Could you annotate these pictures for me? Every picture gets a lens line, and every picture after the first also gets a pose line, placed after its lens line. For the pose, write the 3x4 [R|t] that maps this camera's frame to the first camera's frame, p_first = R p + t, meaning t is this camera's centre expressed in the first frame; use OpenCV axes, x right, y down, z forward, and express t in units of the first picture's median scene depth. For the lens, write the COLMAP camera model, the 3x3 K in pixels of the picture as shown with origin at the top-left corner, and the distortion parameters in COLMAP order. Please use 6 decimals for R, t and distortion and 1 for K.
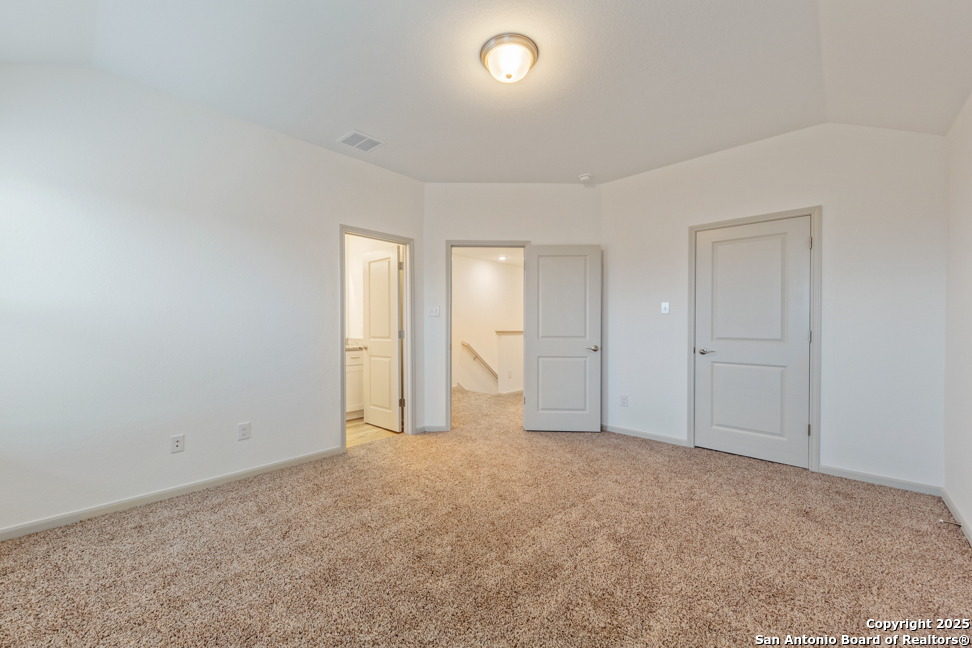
lens RADIAL K [[383.0, 0, 483.0], [0, 383.0, 326.9], [0, 0, 1]] dist [-0.000373, -0.001574]
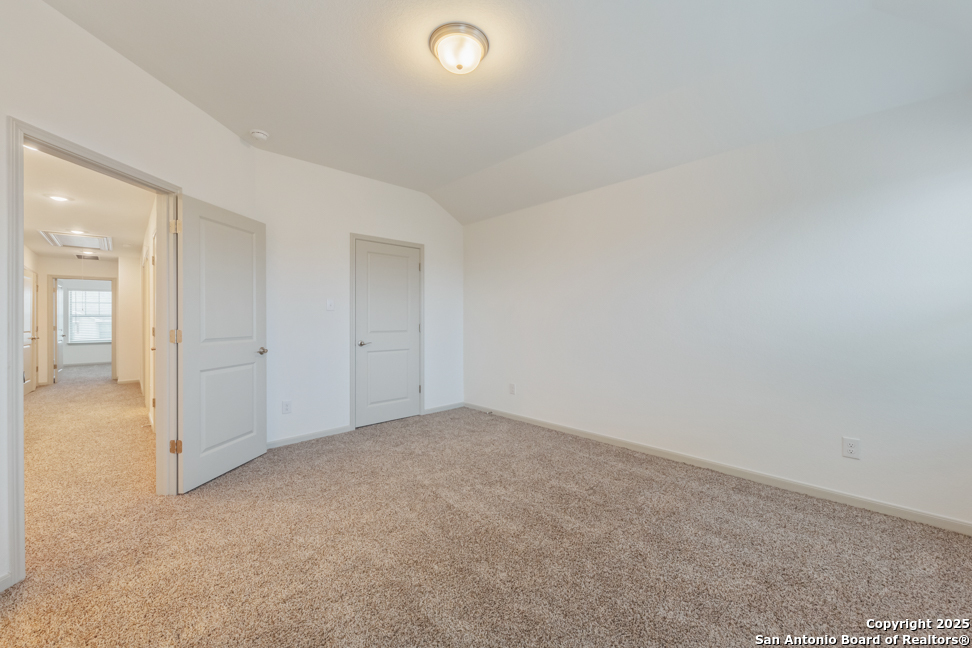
lens RADIAL K [[383.0, 0, 489.7], [0, 383.0, 319.9], [0, 0, 1]] dist [-0.000373, -0.001574]
pose [[0.045302, -0.001724, 0.998972, -0.558392], [0.016666, 0.999861, 0.000970, -0.001966], [-0.998834, 0.016605, 0.045324, 0.551258]]
